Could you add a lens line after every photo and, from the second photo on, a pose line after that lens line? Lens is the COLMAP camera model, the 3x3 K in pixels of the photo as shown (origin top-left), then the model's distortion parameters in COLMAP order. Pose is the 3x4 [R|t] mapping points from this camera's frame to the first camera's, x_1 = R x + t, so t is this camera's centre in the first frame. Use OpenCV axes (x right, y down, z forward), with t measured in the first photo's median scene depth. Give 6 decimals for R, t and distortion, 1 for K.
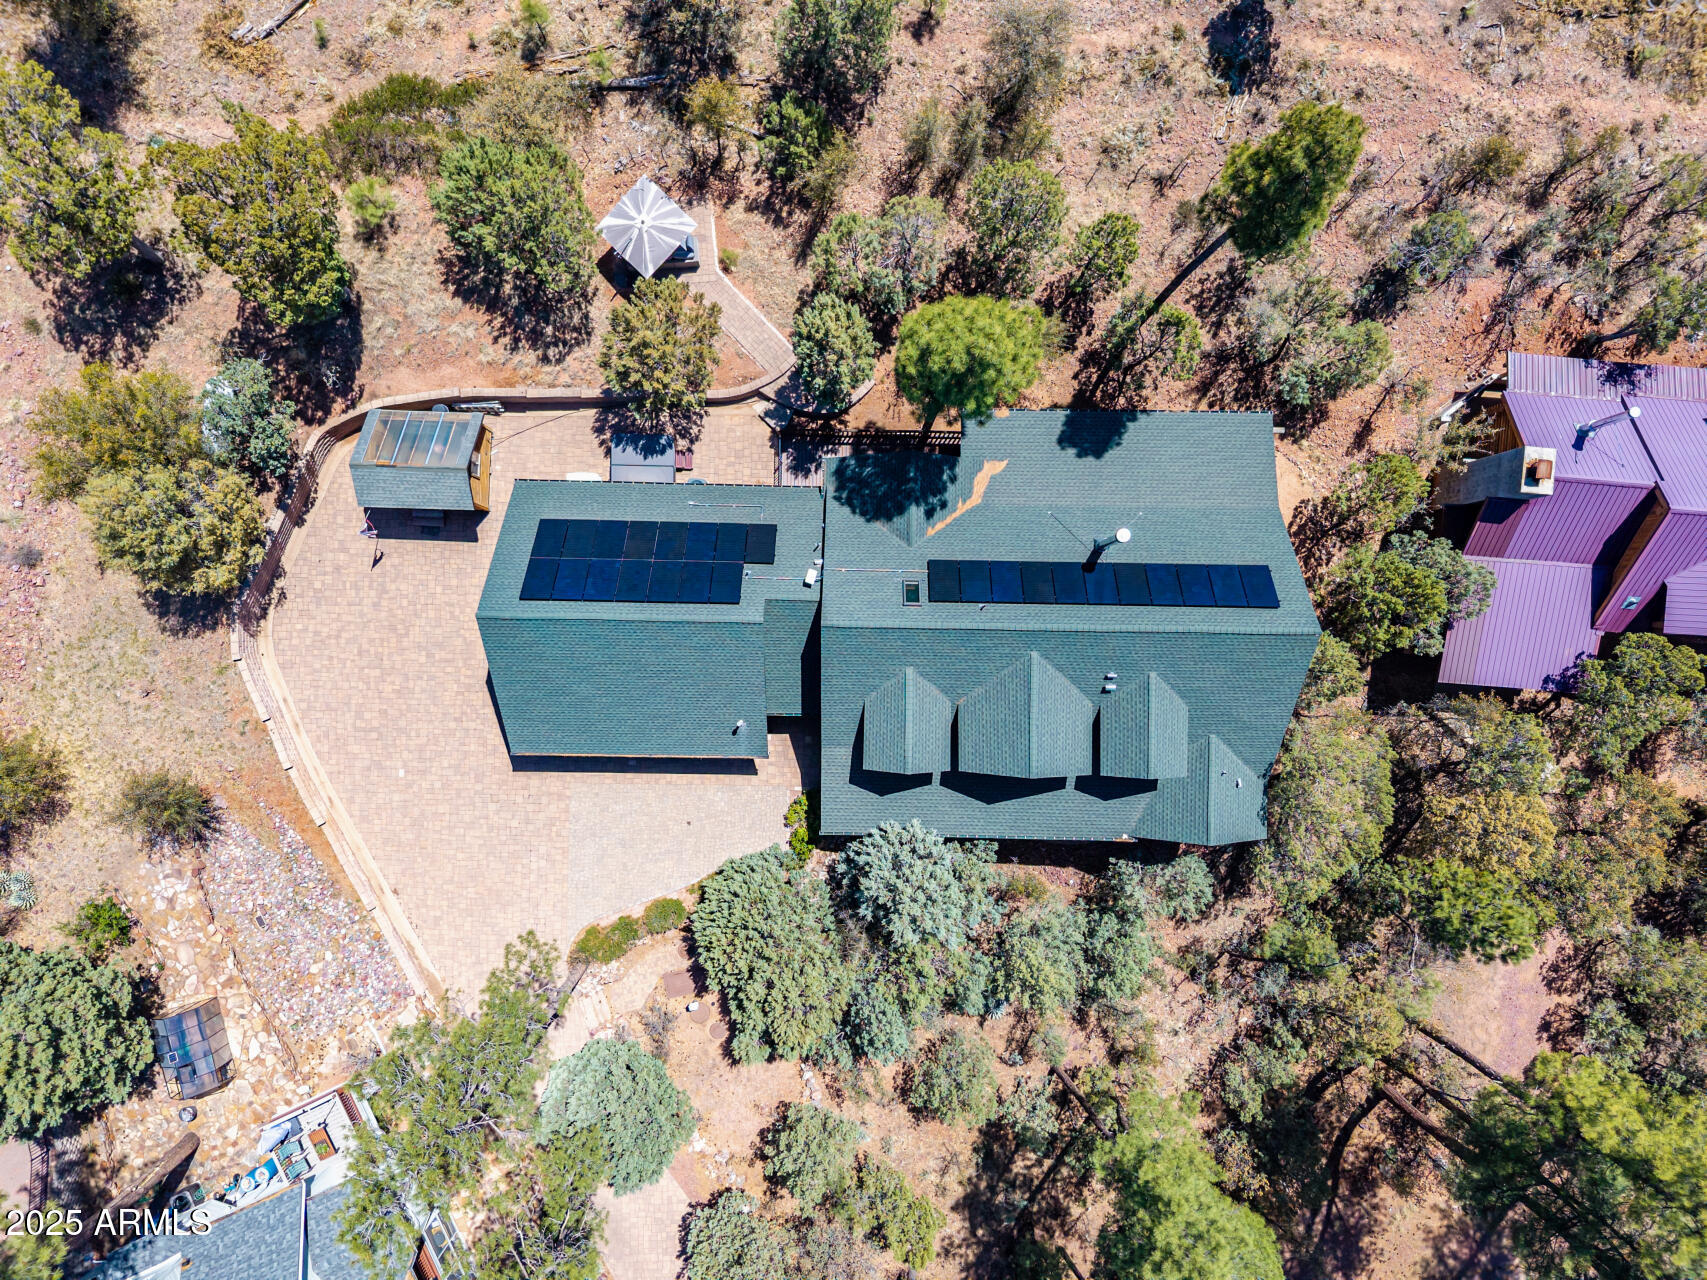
lens RADIAL K [[1168.0, 0, 856.6], [0, 1168.0, 643.0], [0, 0, 1]] dist [-0.000818, 0.001666]
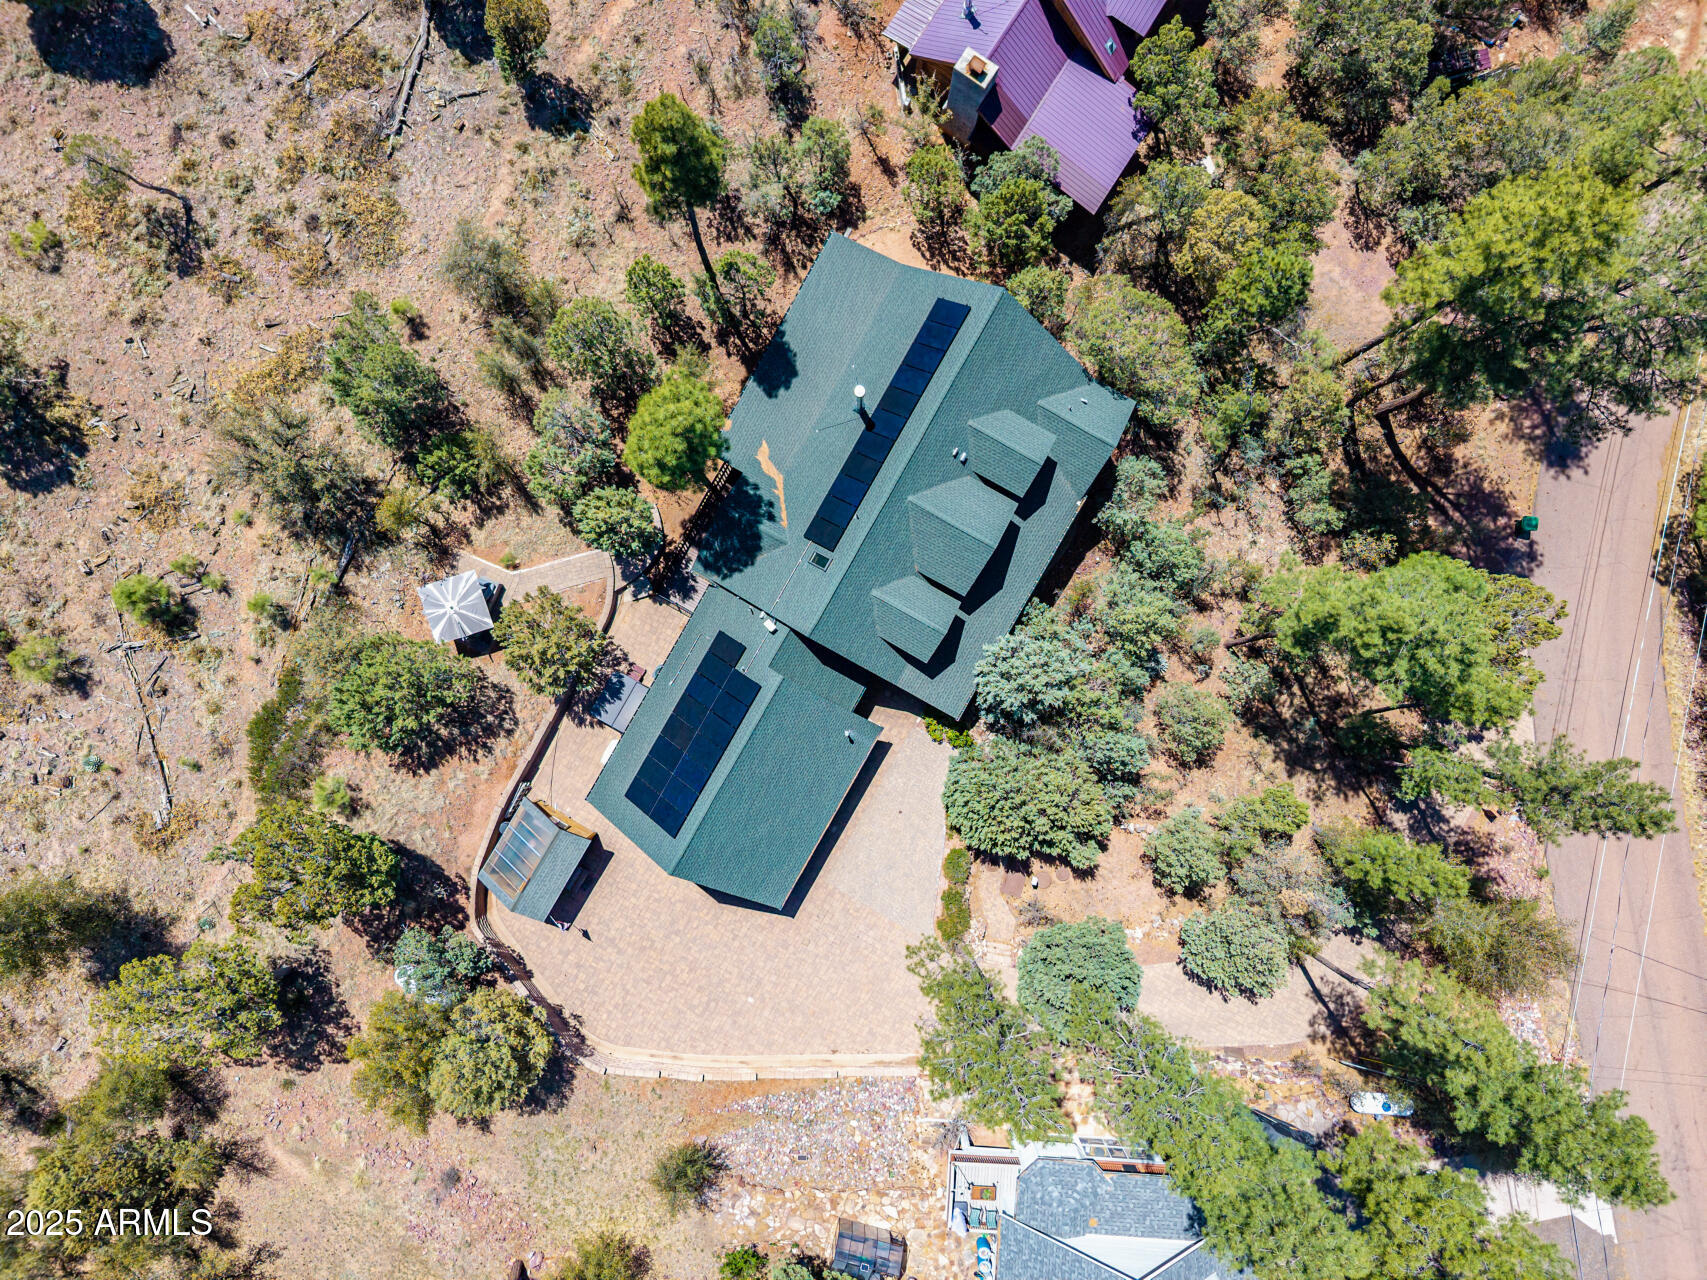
lens RADIAL K [[1168.0, 0, 856.6], [0, 1168.0, 643.0], [0, 0, 1]] dist [-0.000818, 0.001666]
pose [[0.479352, -0.877576, -0.009071, 0.000267], [0.877614, 0.479276, 0.009377, 0.019263], [-0.003881, -0.012456, 0.999915, -0.220767]]
